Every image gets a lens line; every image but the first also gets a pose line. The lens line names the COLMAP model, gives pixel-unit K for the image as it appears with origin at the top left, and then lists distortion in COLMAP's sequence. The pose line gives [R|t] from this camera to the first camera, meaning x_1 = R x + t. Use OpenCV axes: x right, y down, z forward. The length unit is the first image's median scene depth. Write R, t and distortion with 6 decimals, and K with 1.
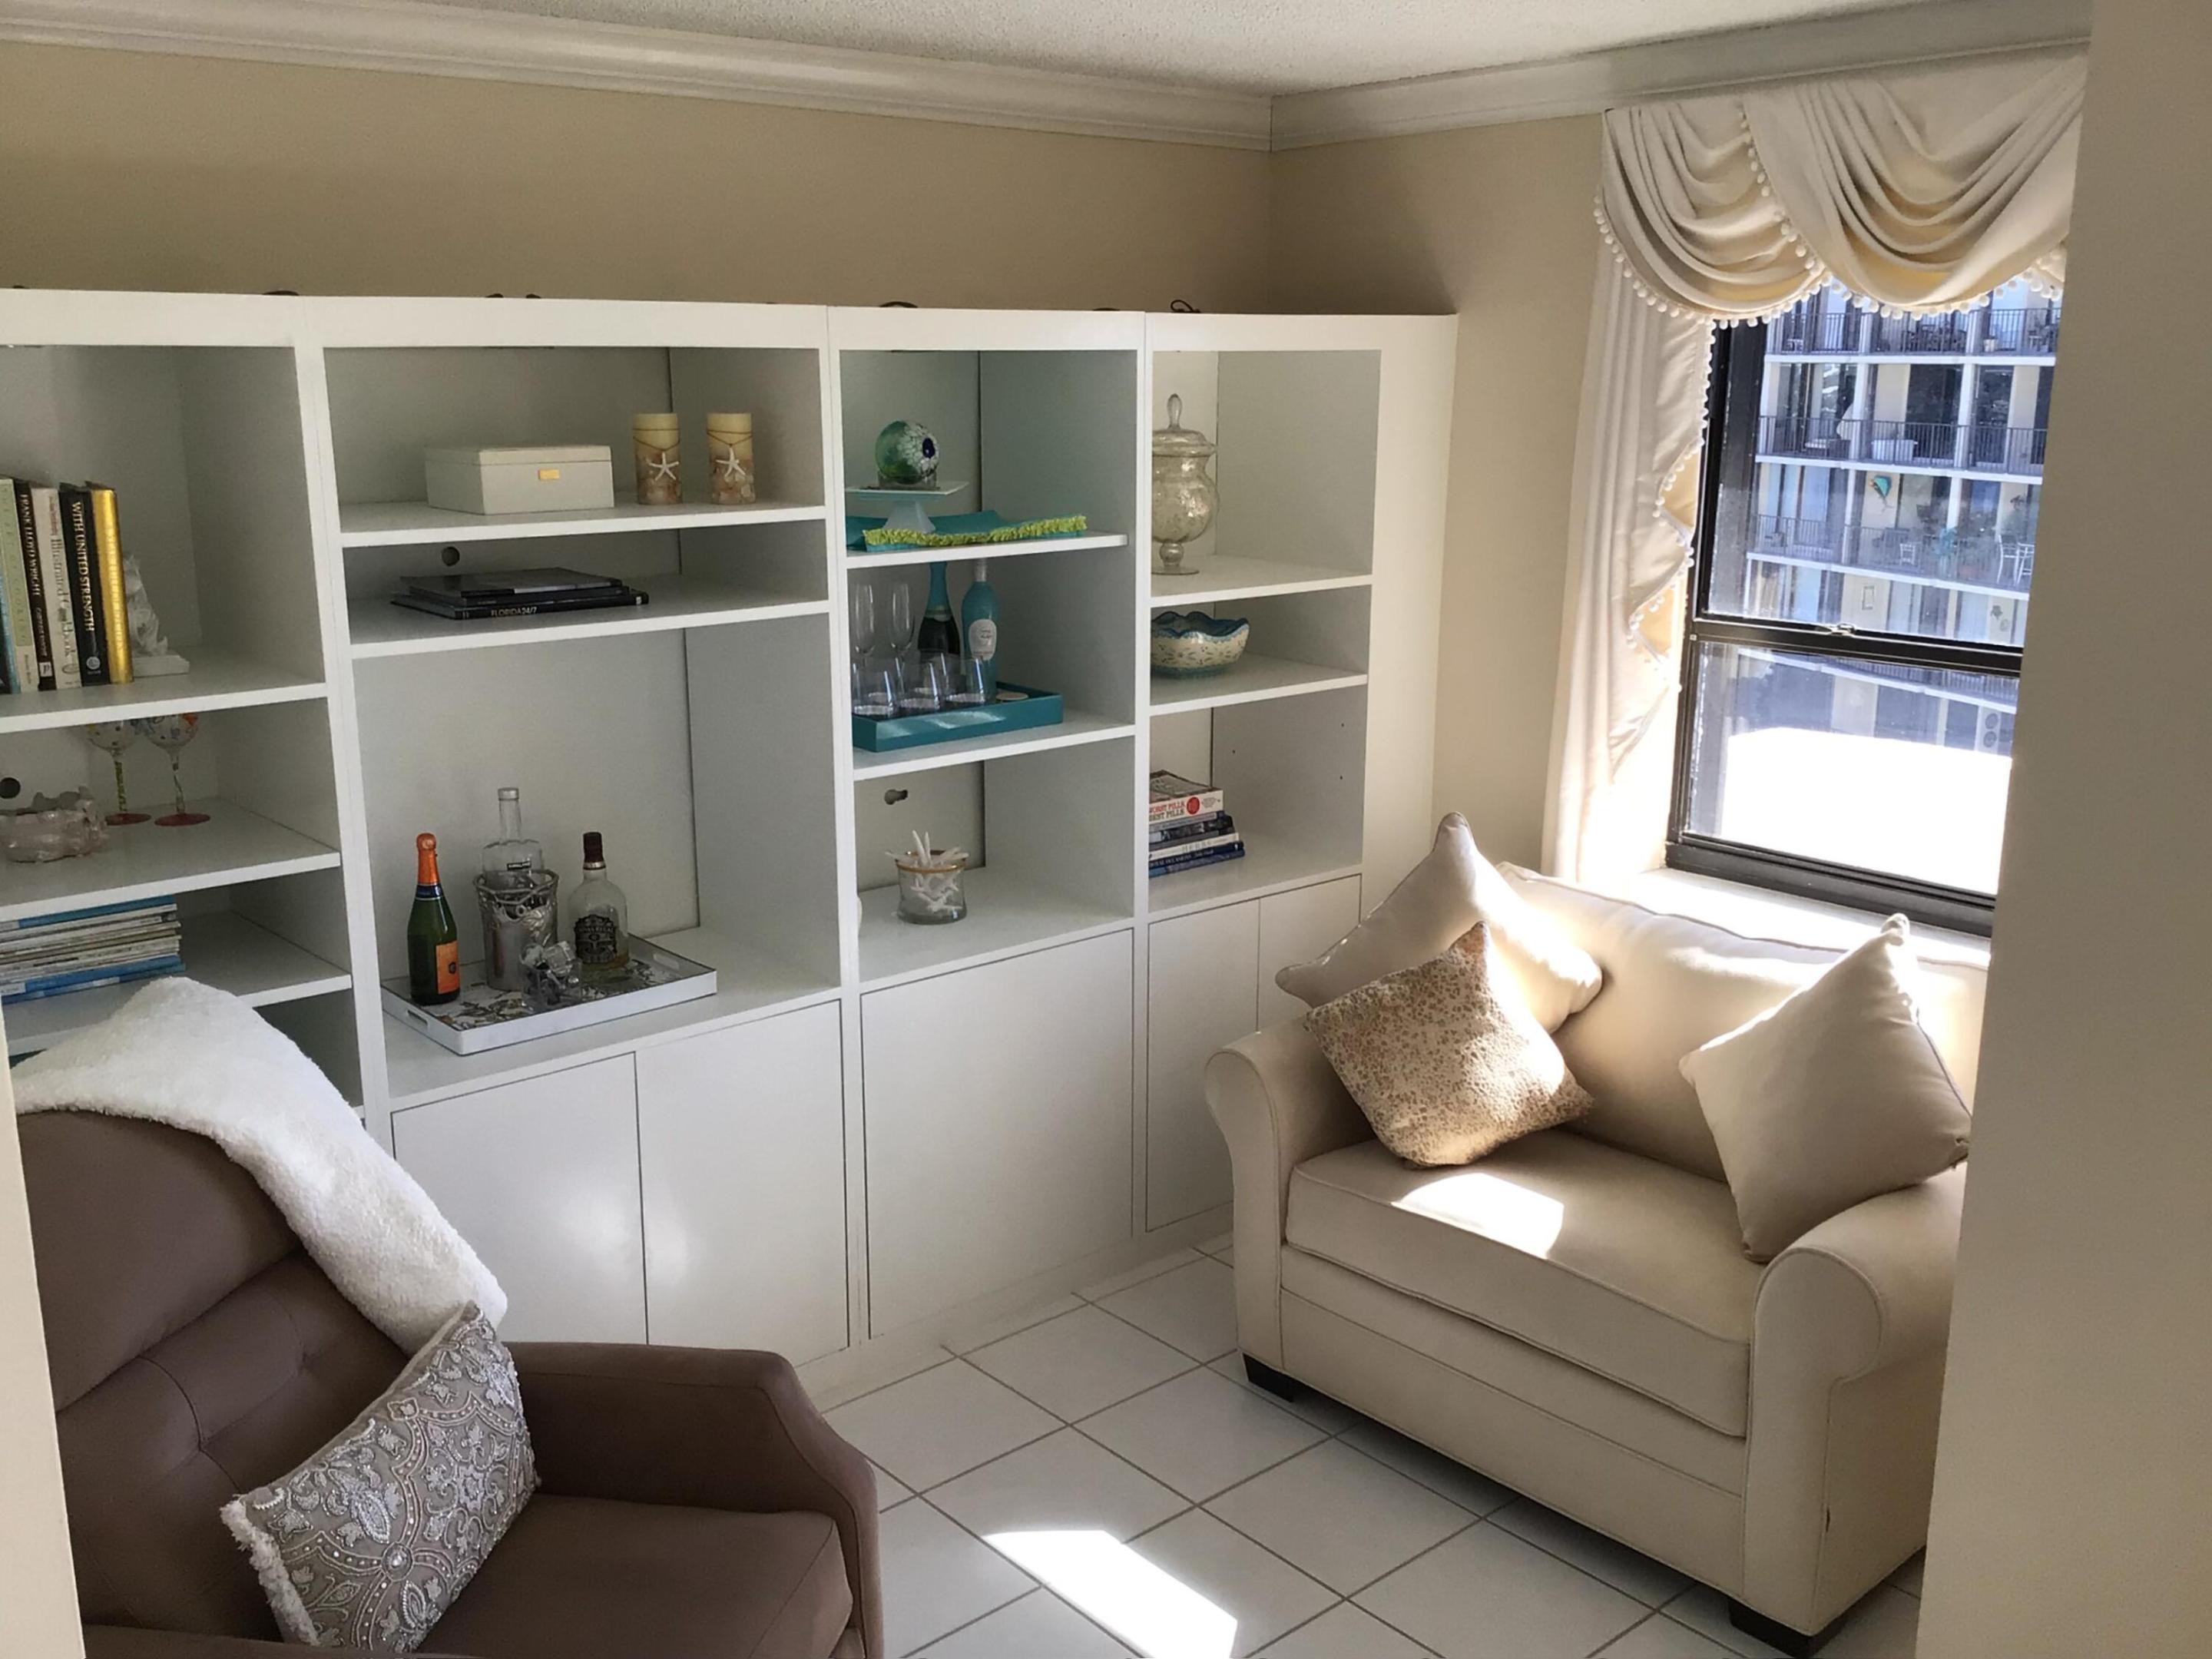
lens RADIAL K [[1977.0, 0, 1096.9], [0, 1977.0, 826.7], [0, 0, 1]] dist [0.114808, -0.196163]
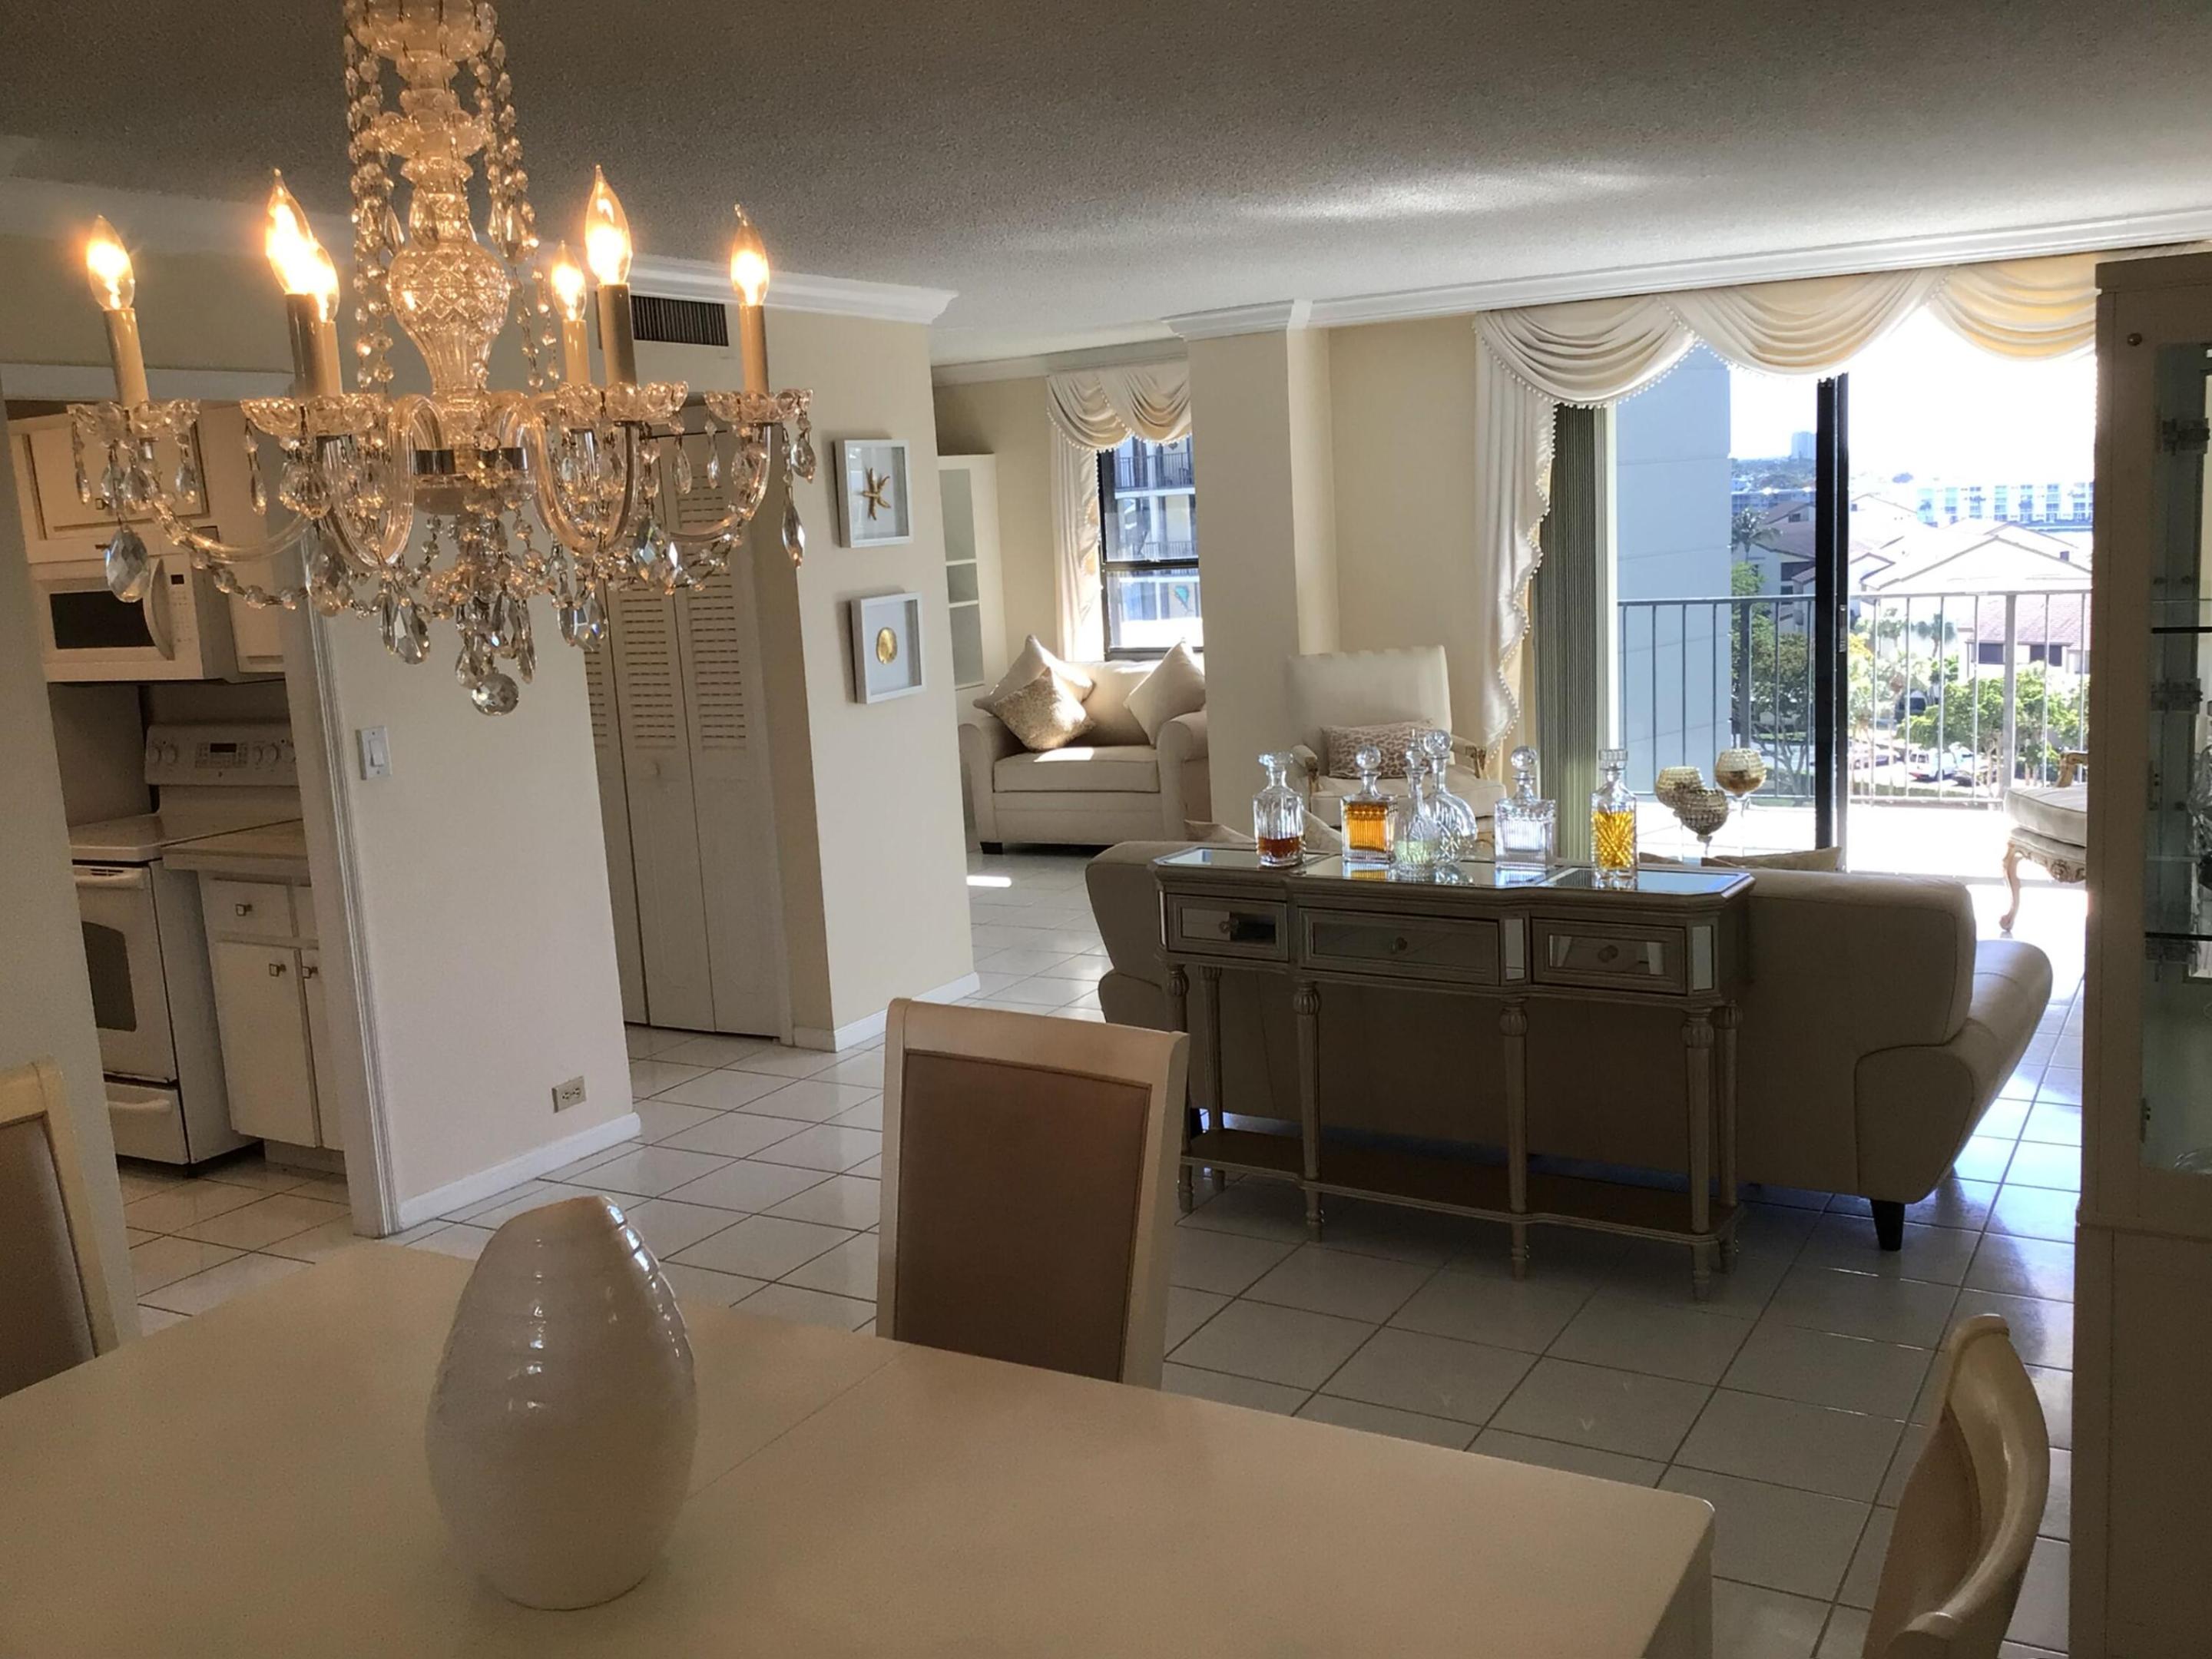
lens RADIAL K [[1977.0, 0, 1096.9], [0, 1977.0, 826.7], [0, 0, 1]] dist [0.114808, -0.196163]
pose [[0.944915, -0.110455, 0.308117, -0.574105], [0.133696, 0.989478, -0.055297, 0.400023], [-0.298767, 0.093445, 0.949740, -1.503526]]
